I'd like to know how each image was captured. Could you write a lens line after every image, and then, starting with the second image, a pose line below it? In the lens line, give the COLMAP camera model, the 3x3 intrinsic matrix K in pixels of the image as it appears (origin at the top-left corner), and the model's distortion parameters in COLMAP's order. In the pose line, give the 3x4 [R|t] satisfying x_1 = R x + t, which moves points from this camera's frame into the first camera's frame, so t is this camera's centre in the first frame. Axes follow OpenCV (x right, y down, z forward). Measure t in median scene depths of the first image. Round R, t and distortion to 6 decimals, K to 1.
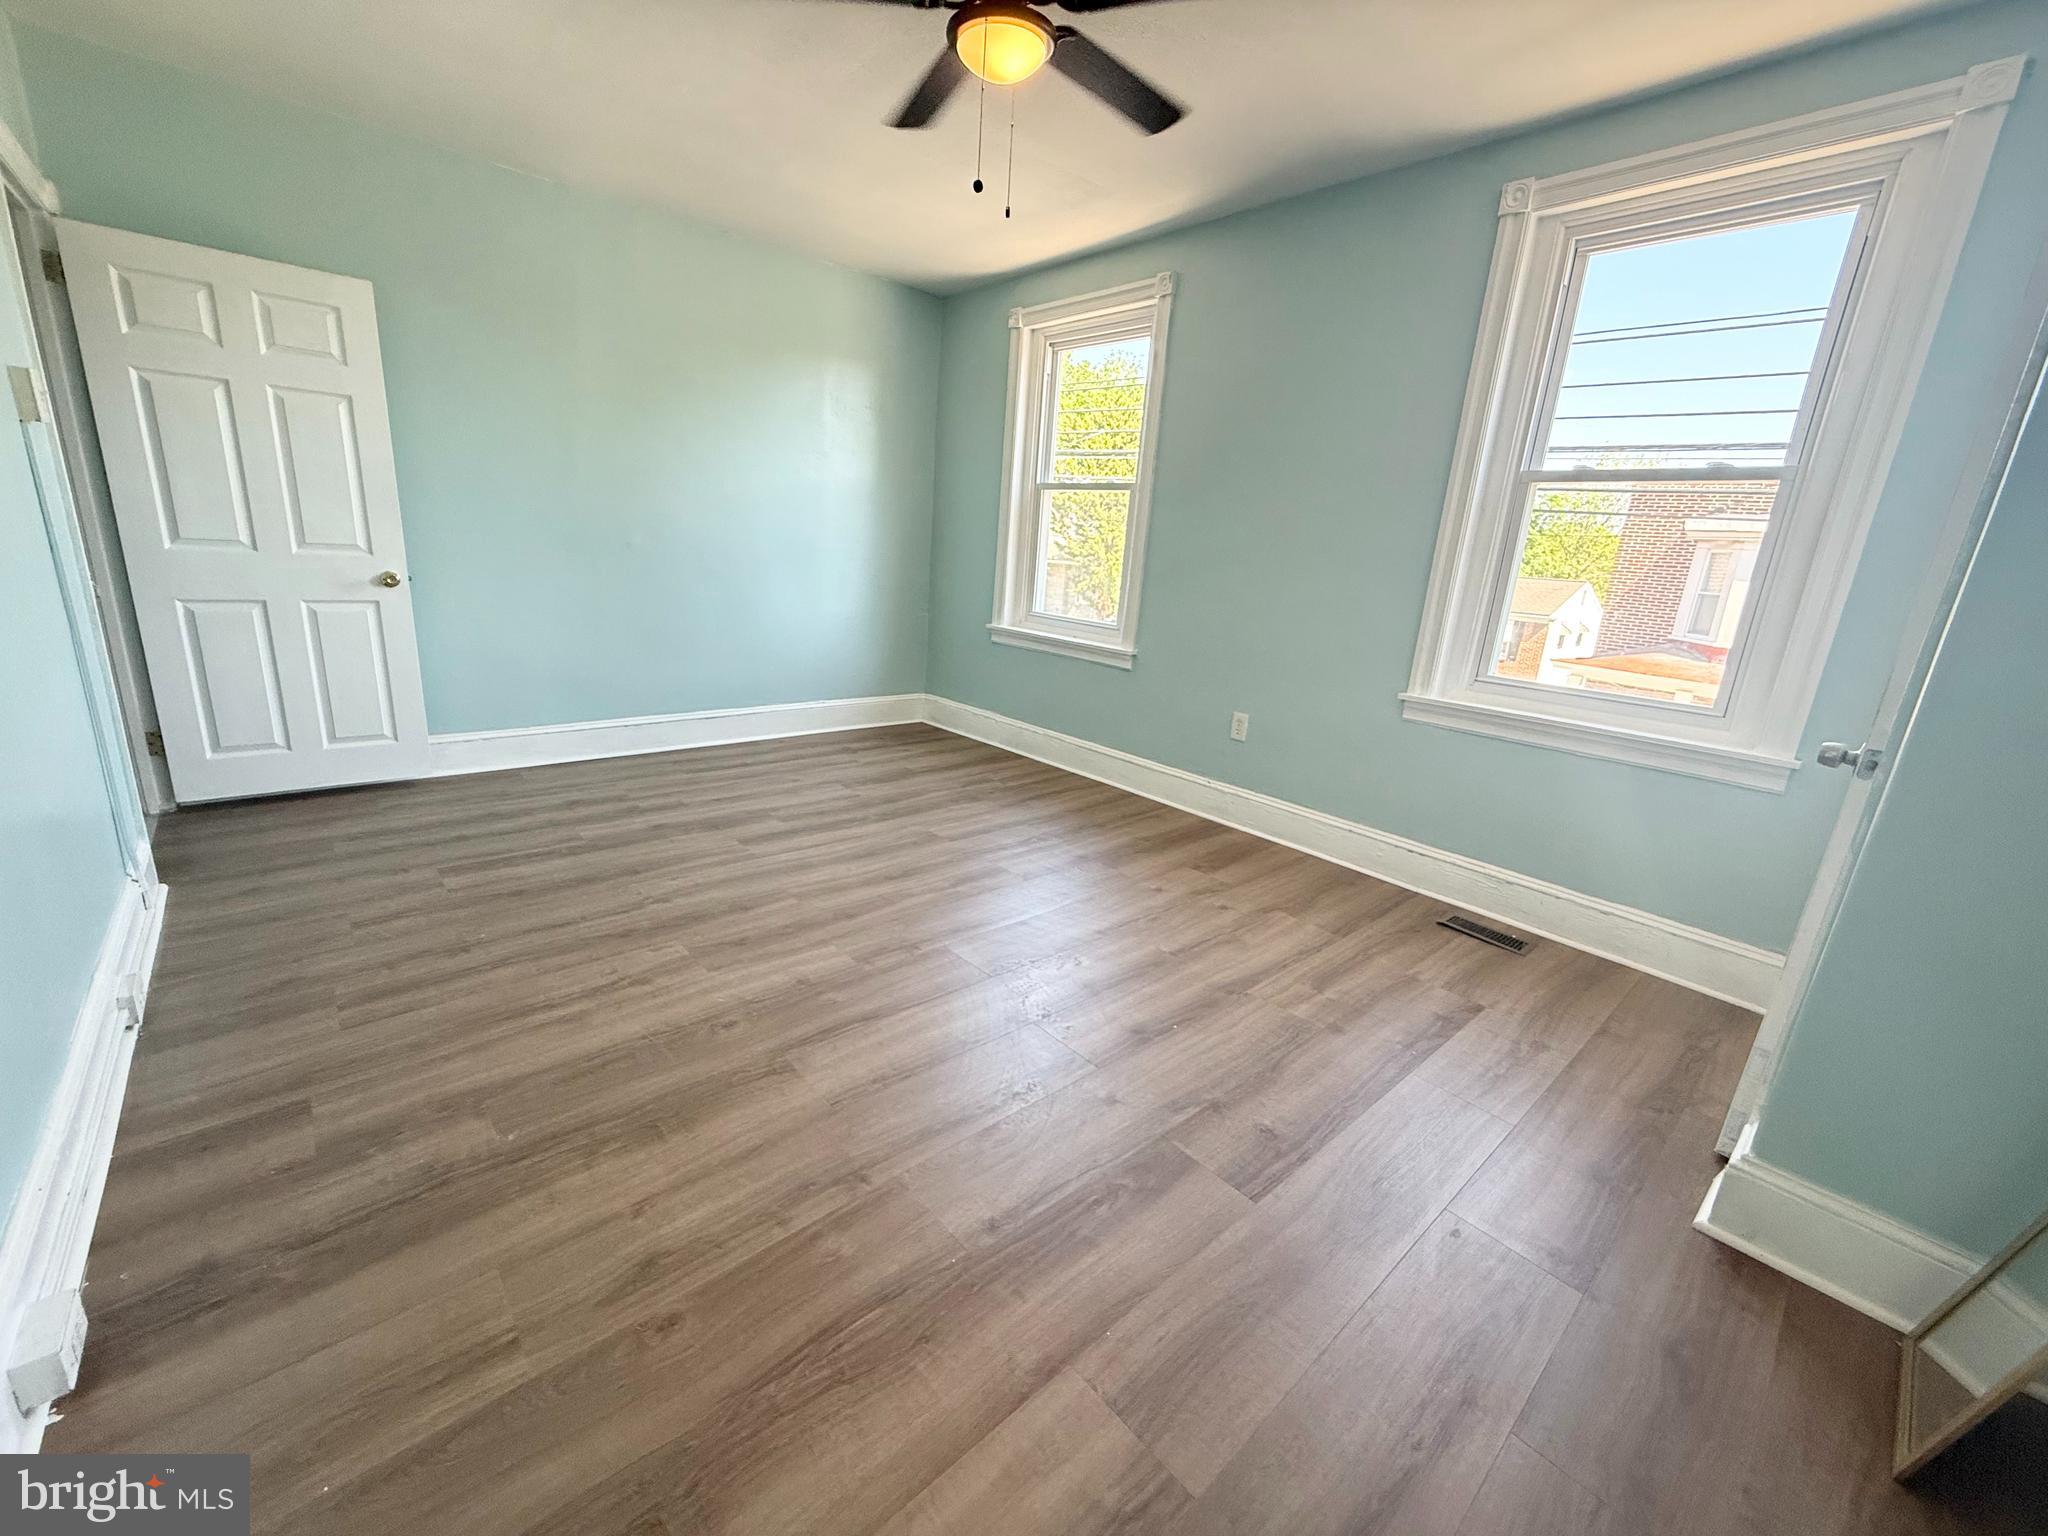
lens RADIAL K [[816.7, 0, 1016.9], [0, 816.7, 764.6], [0, 0, 1]] dist [-0.000522, 0.000471]
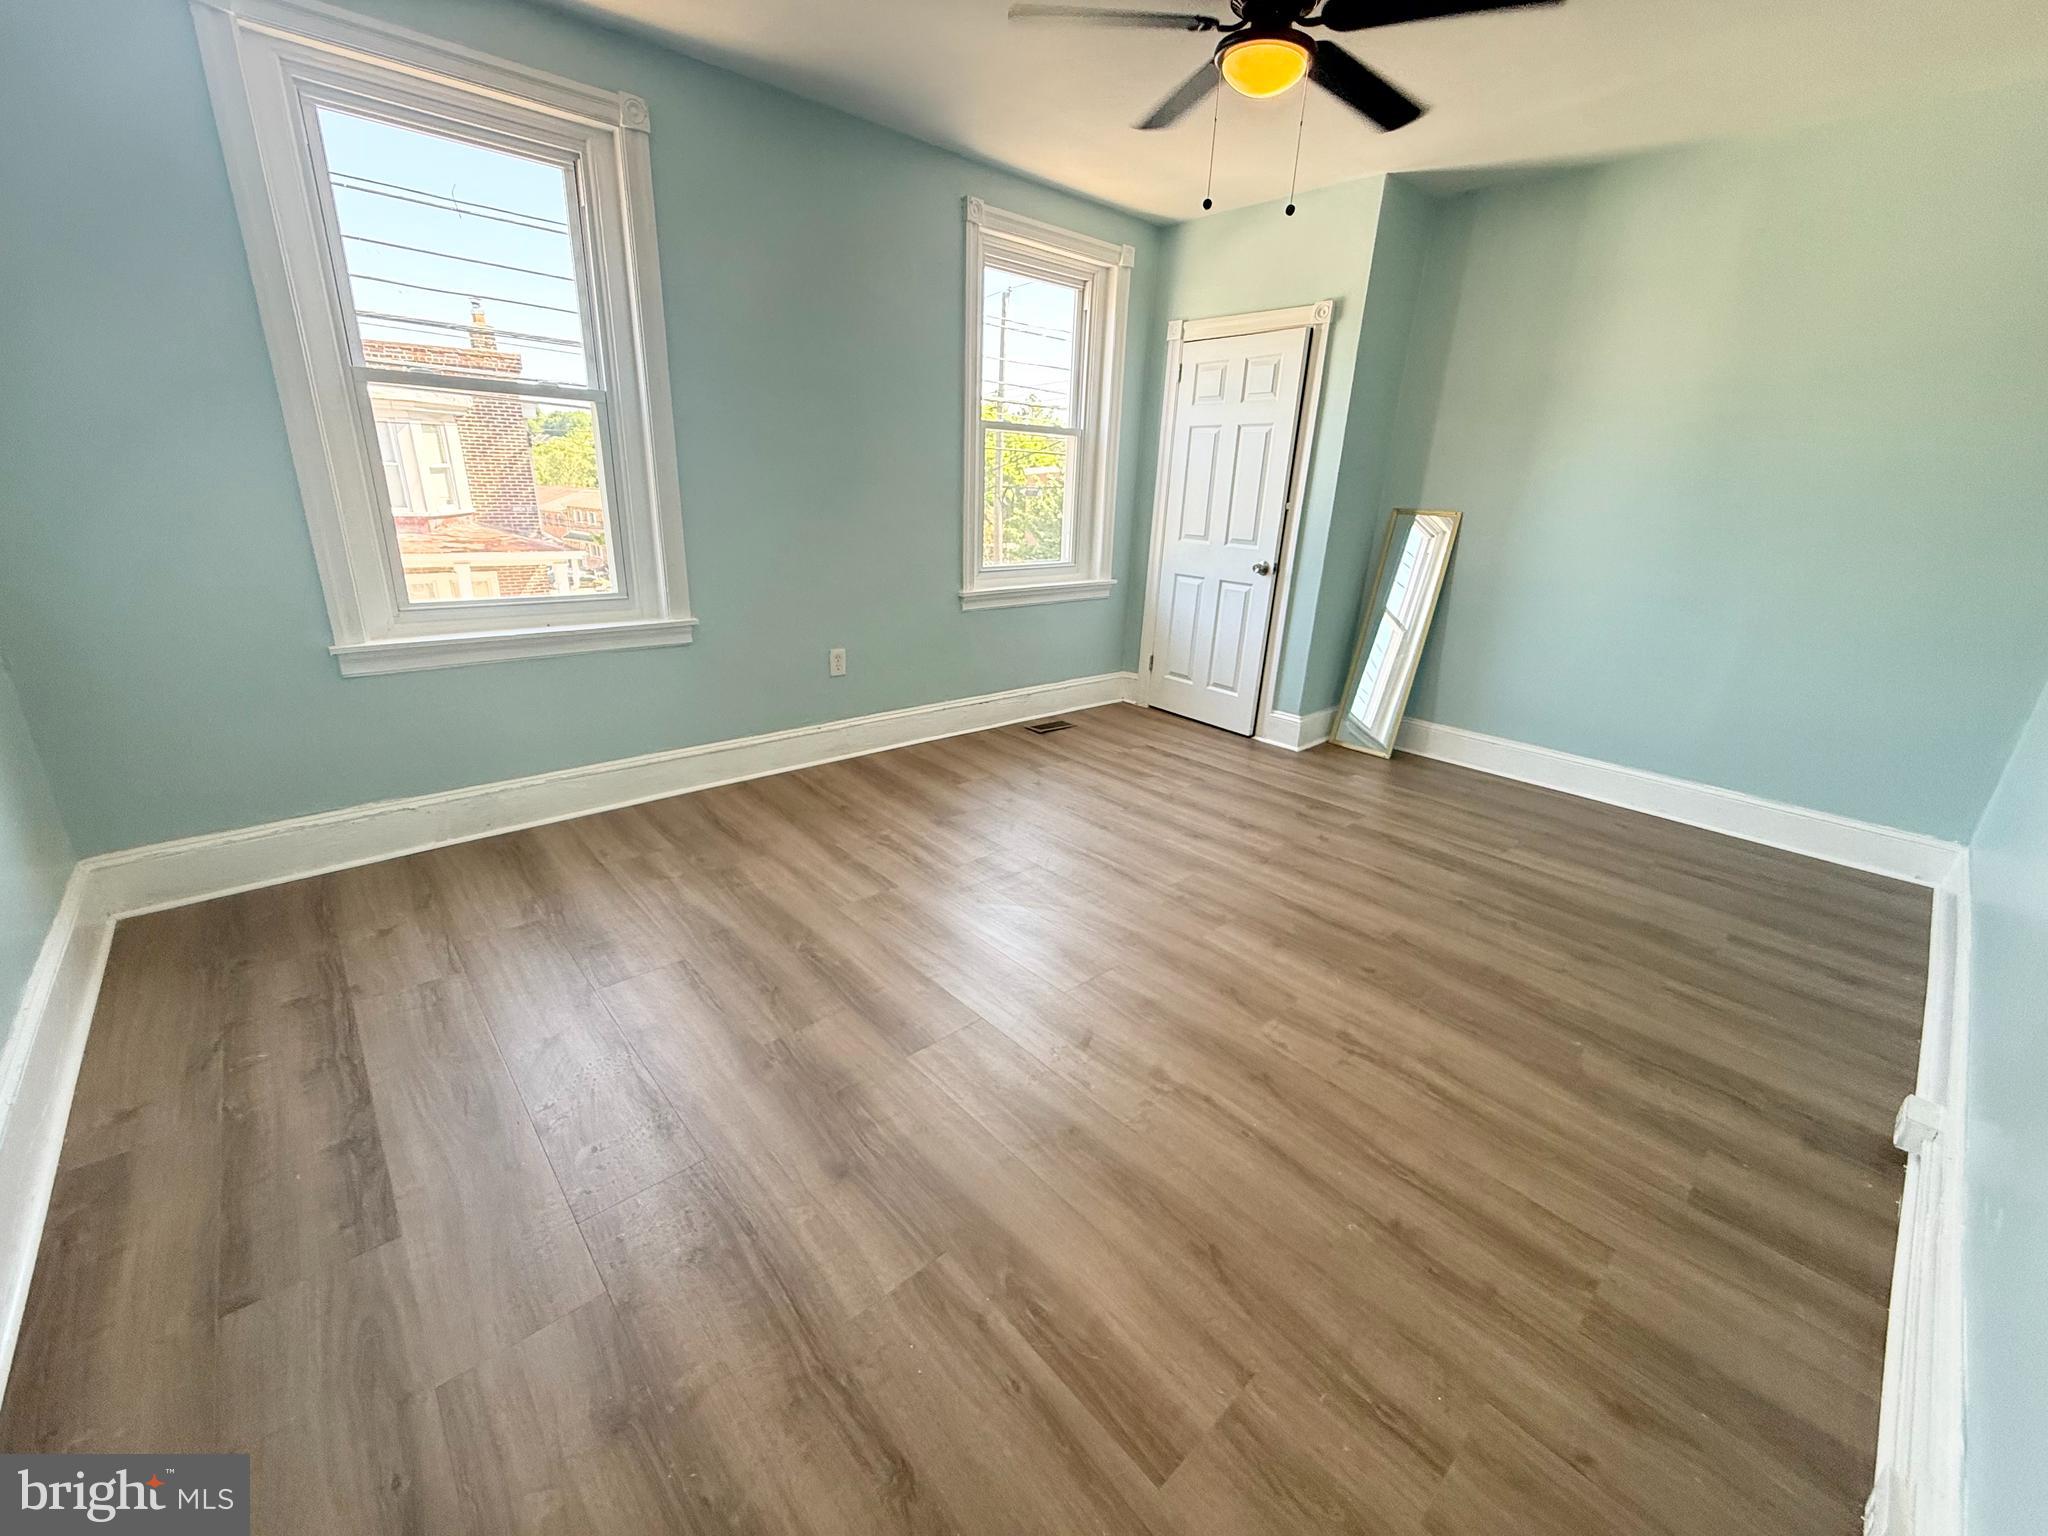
lens RADIAL K [[816.7, 0, 1016.9], [0, 816.7, 764.6], [0, 0, 1]] dist [-0.000522, 0.000471]
pose [[-0.002470, -0.391869, 0.920018, -0.838280], [0.227316, 0.895715, 0.382128, -0.318753], [-0.973818, 0.210079, 0.086866, 0.856798]]
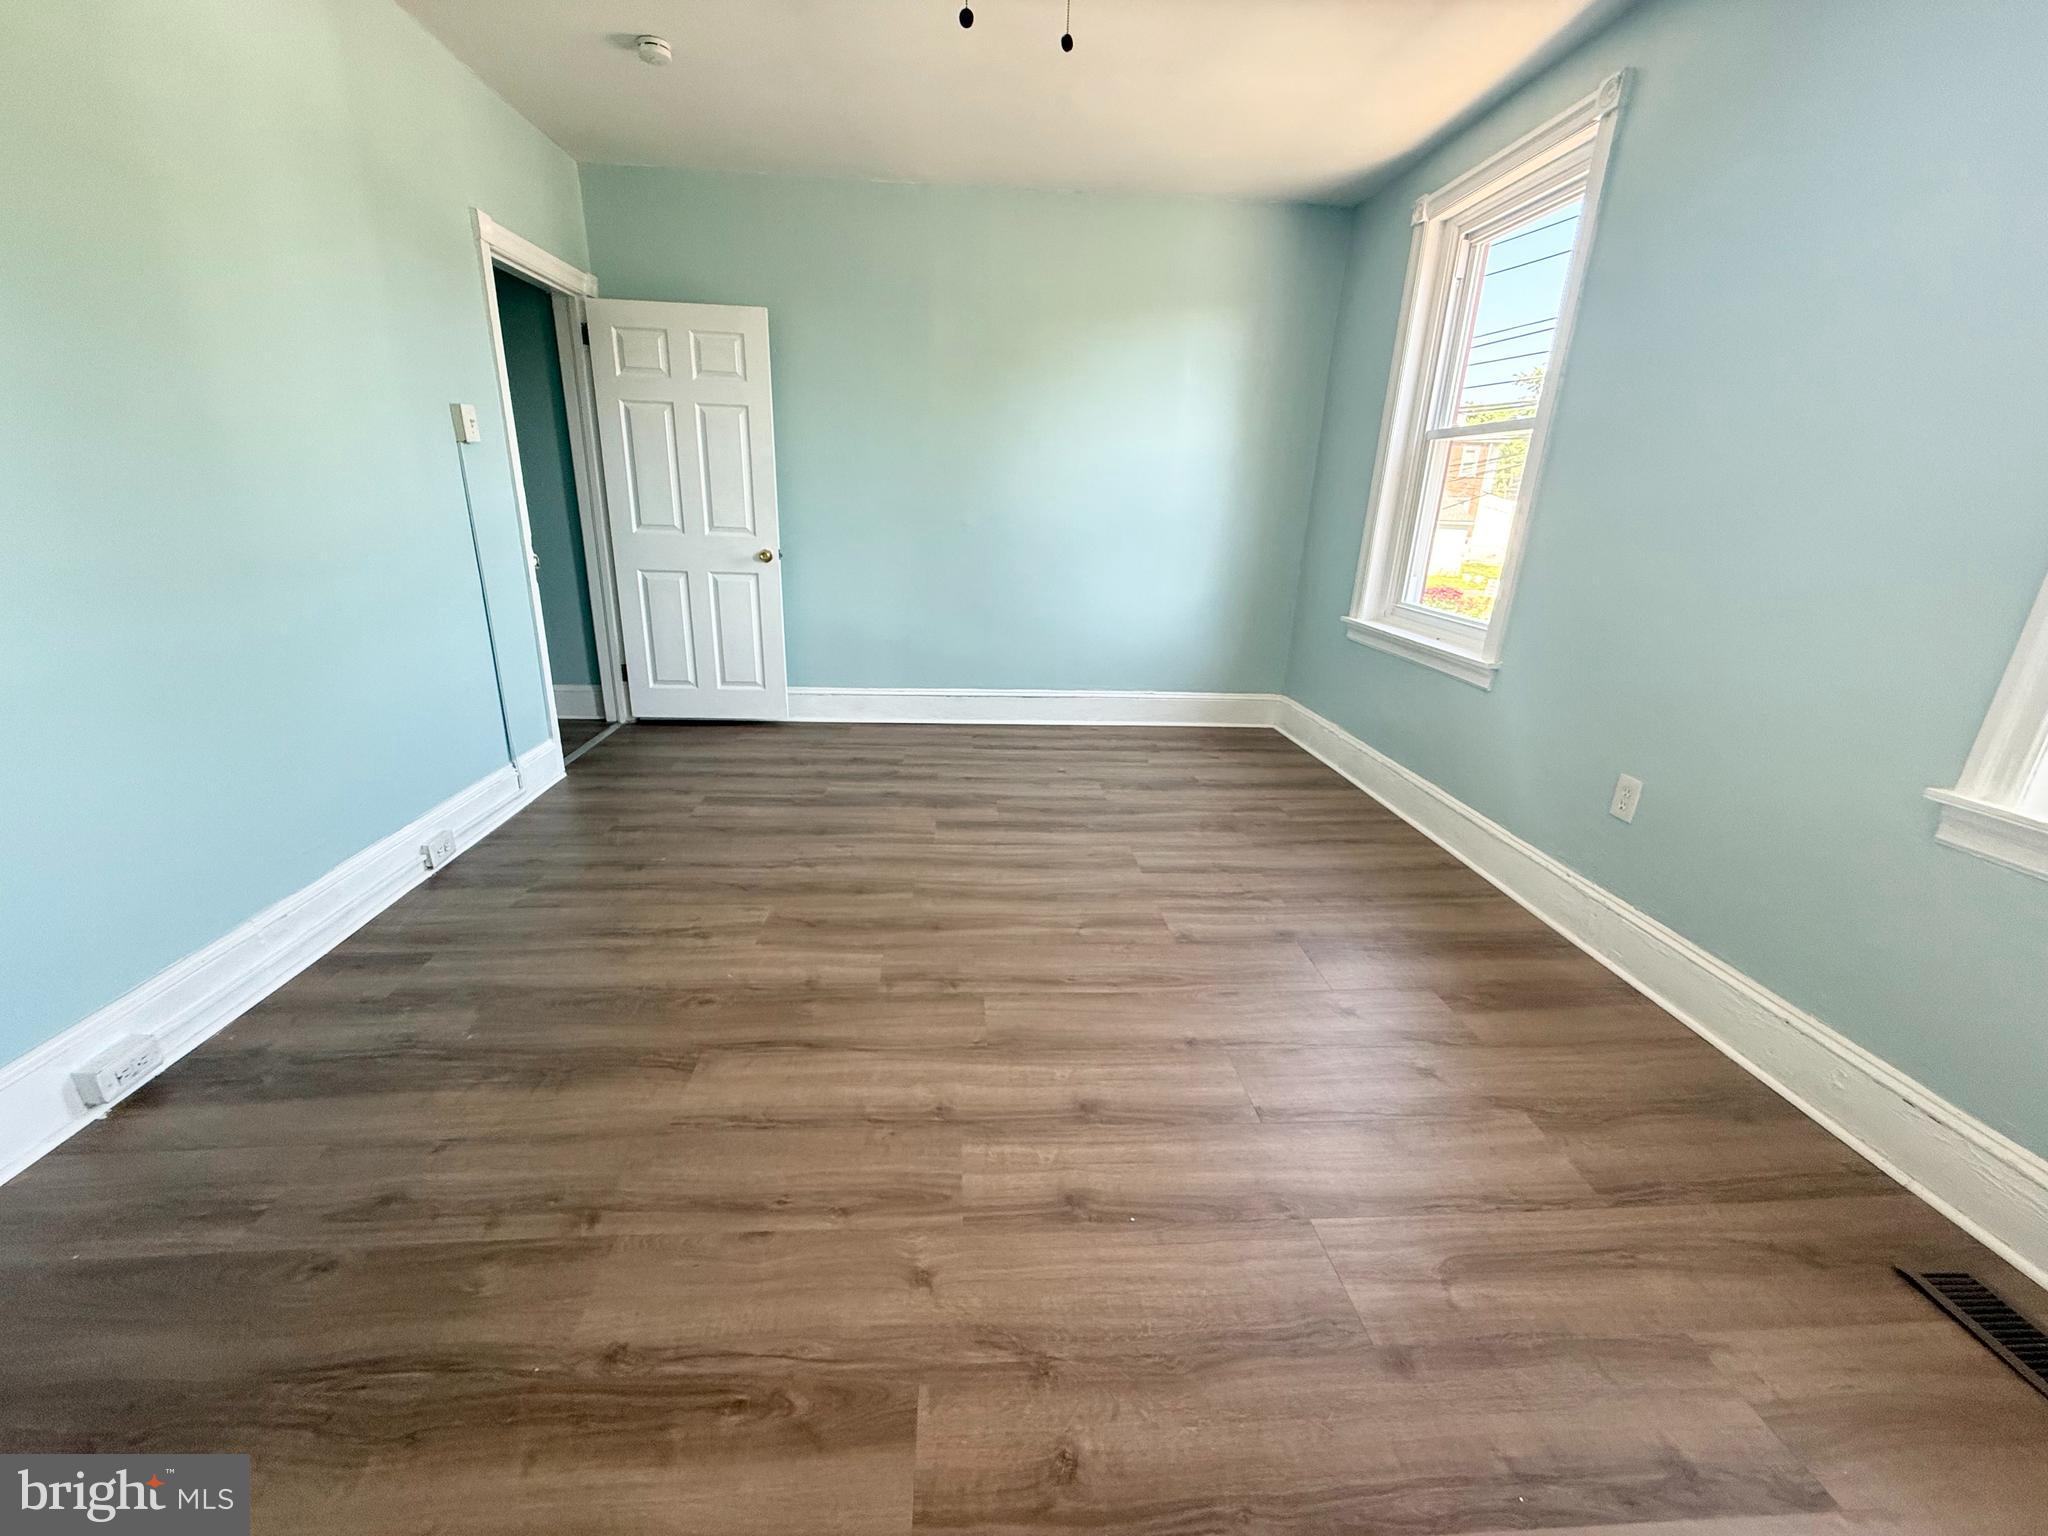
lens RADIAL K [[816.7, 0, 1016.9], [0, 816.7, 764.6], [0, 0, 1]] dist [-0.000522, 0.000471]
pose [[0.793983, 0.152074, -0.588613, 0.315475], [-0.142046, 0.987814, 0.063604, -0.053664], [0.591113, 0.033110, 0.805909, 0.269425]]
